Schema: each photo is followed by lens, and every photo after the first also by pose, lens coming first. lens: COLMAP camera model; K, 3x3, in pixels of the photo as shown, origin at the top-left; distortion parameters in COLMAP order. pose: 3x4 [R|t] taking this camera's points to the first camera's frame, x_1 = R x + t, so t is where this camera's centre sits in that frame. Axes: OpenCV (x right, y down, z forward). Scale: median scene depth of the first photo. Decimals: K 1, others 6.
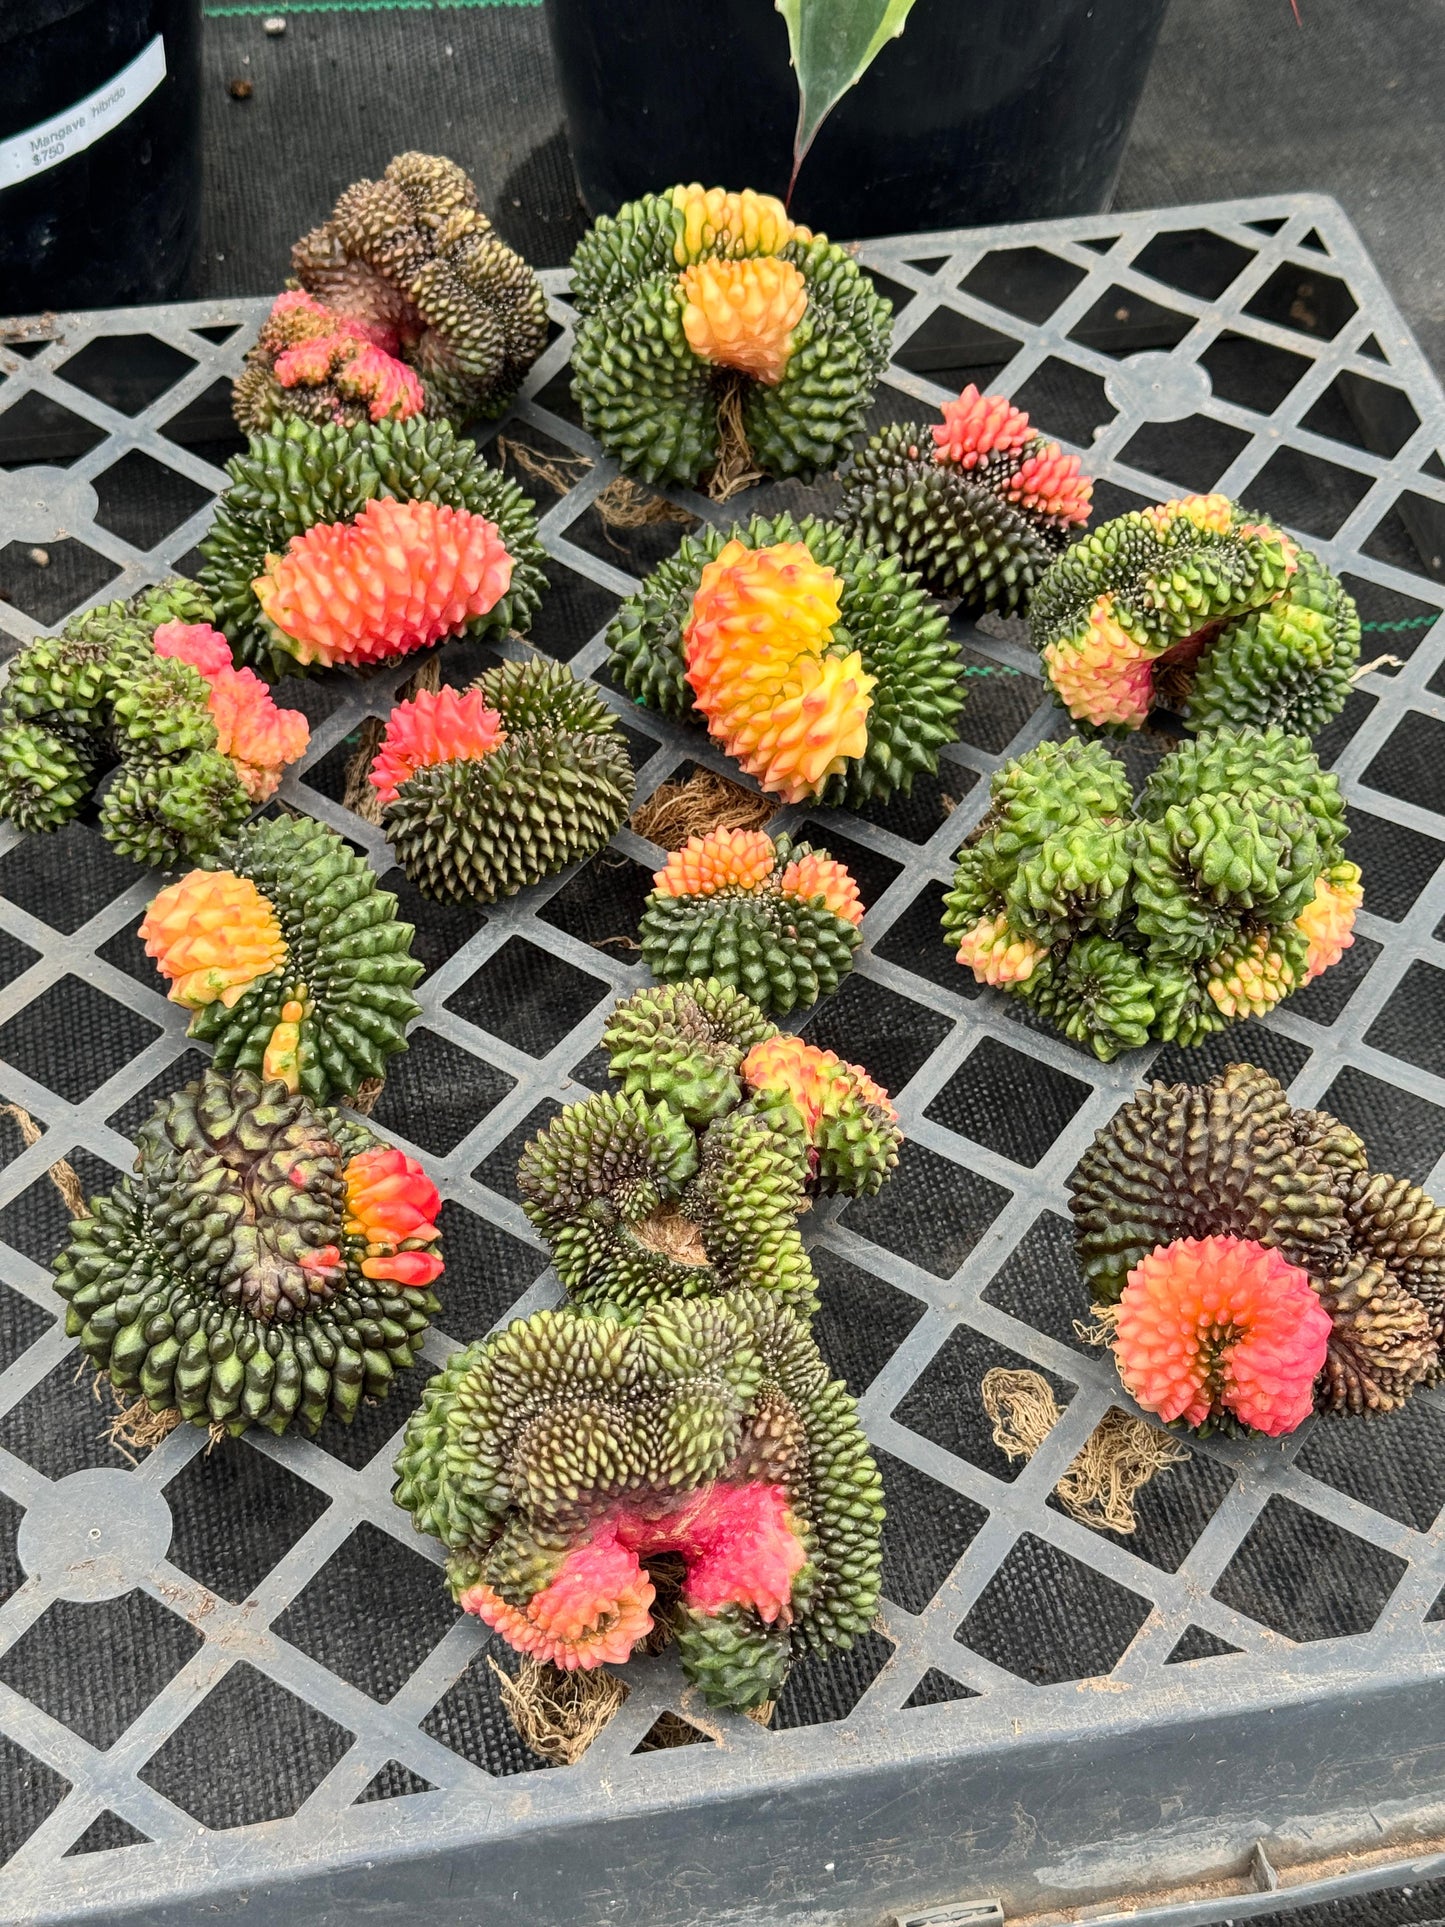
lens RADIAL K [[2879.9, 0, 736.6], [0, 2879.9, 973.0], [0, 0, 1]] dist [0.085573, 0.000000]
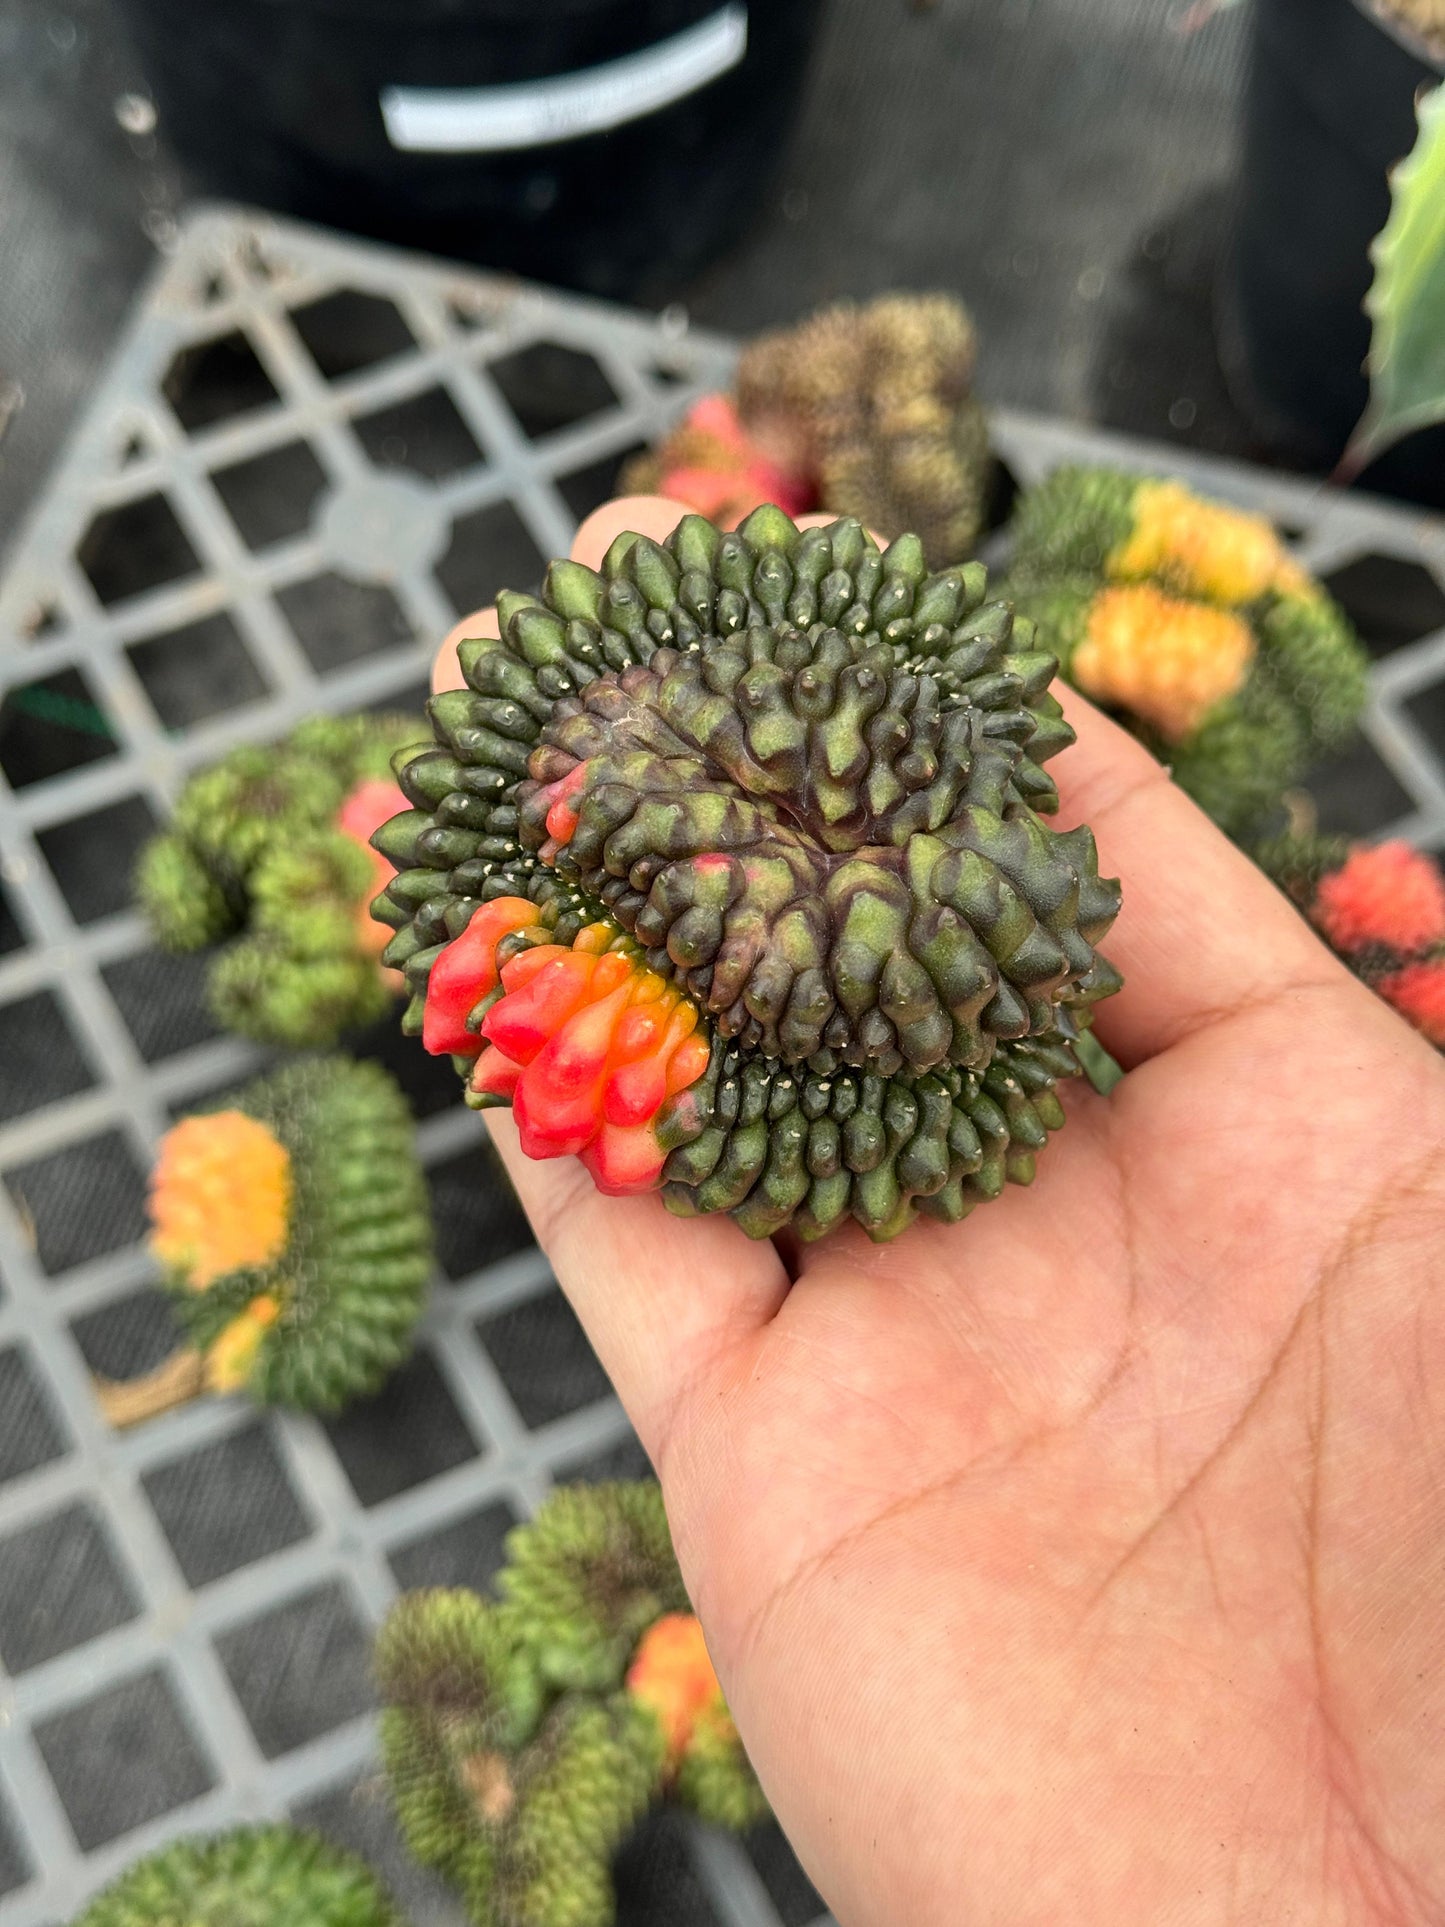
lens RADIAL K [[2879.9, 0, 719.0], [0, 2879.9, 960.7], [0, 0, 1]] dist [0.085573, 0.000000]
pose [[0.883997, 0.412137, -0.220664, 0.123706], [-0.360093, 0.901301, 0.240810, -0.350675], [0.298132, -0.133416, 0.945155, 0.207030]]
